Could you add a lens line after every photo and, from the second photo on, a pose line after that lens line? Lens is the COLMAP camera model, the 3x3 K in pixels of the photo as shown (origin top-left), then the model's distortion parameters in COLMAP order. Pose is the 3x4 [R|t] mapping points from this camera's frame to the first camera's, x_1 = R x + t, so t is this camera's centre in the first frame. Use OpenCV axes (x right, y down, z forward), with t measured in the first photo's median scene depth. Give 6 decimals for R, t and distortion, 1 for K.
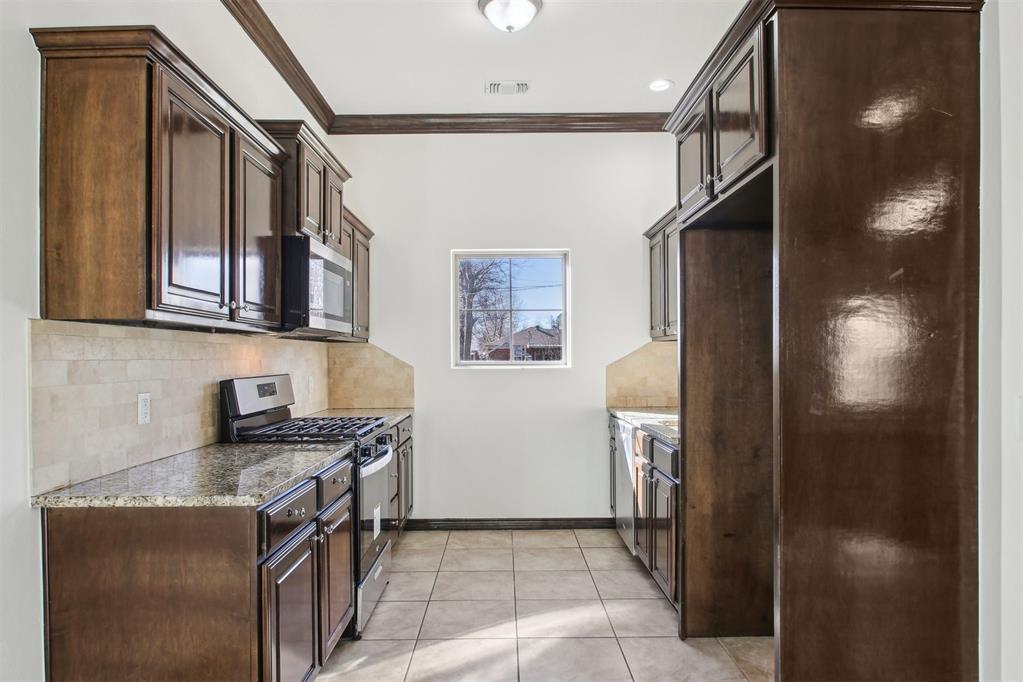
lens RADIAL K [[627.7, 0, 511.1], [0, 627.7, 360.6], [0, 0, 1]] dist [-0.020963, 0.003035]
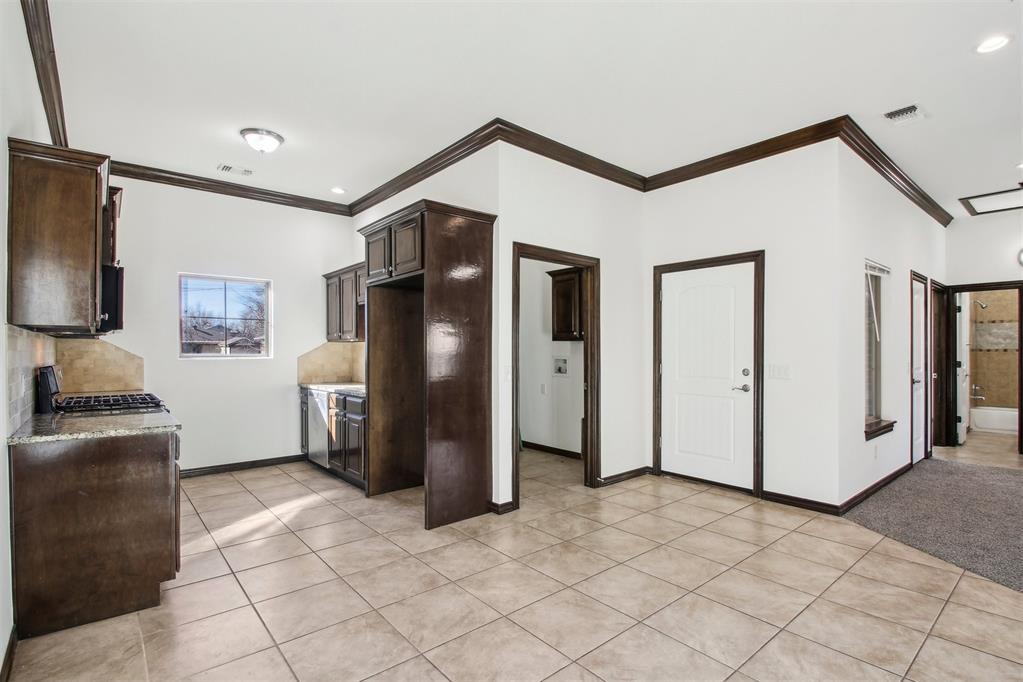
lens RADIAL K [[485.3, 0, 511.1], [0, 485.3, 352.0], [0, 0, 1]] dist [0.006328, -0.012505]
pose [[0.771279, 0.005056, 0.636477, -0.292760], [-0.000539, 0.999973, -0.007291, 0.005596], [-0.636497, 0.005280, 0.771261, -0.379606]]
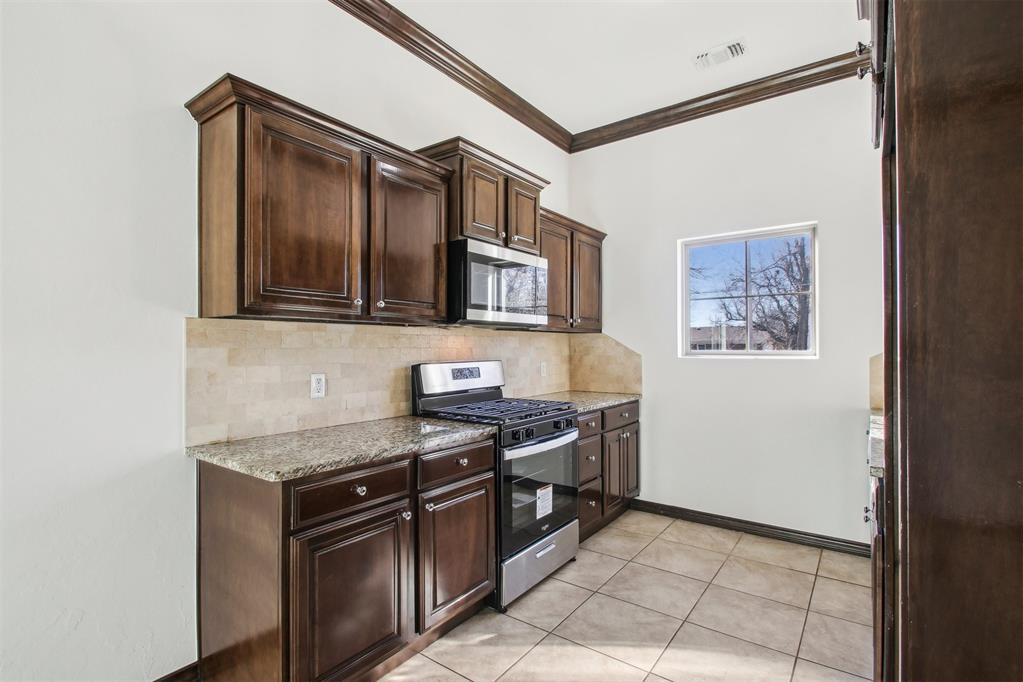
lens RADIAL K [[485.3, 0, 503.0], [0, 485.3, 344.6], [0, 0, 1]] dist [0.006328, -0.012505]
pose [[0.792614, 0.000229, -0.609723, 0.221520], [-0.005408, 0.999963, -0.006654, -0.002088], [0.609699, 0.008571, 0.792587, 0.296707]]
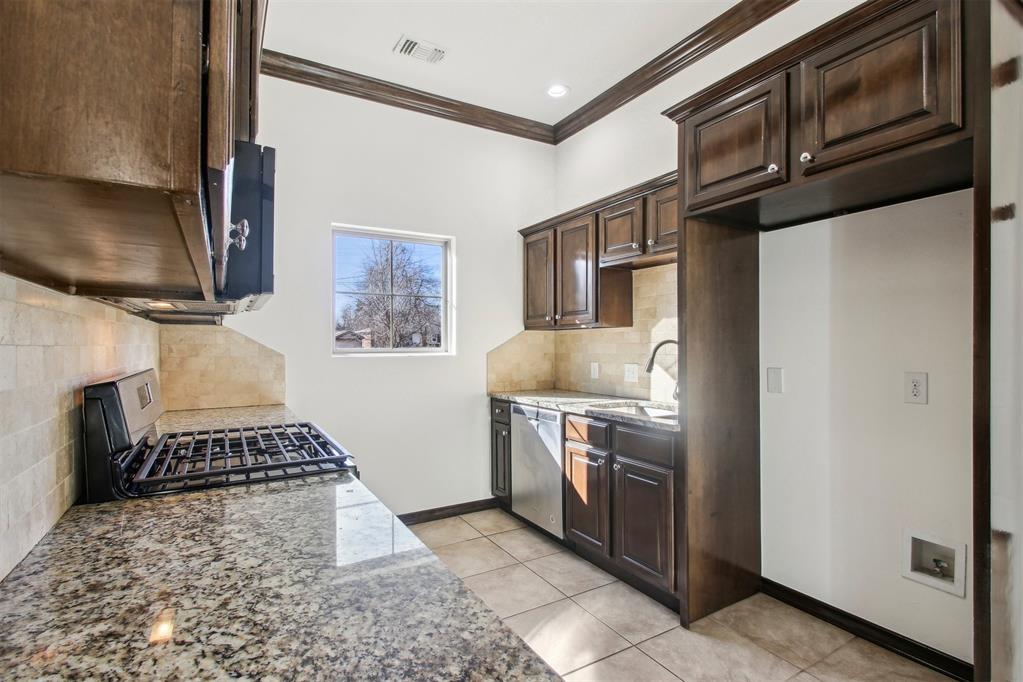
lens RADIAL K [[485.3, 0, 511.1], [0, 485.3, 341.6], [0, 0, 1]] dist [0.006328, -0.012505]
pose [[0.867255, 0.006695, 0.497819, -0.304017], [0.000157, 0.999906, -0.013722, 0.000862], [-0.497864, 0.011978, 0.867172, 0.395670]]
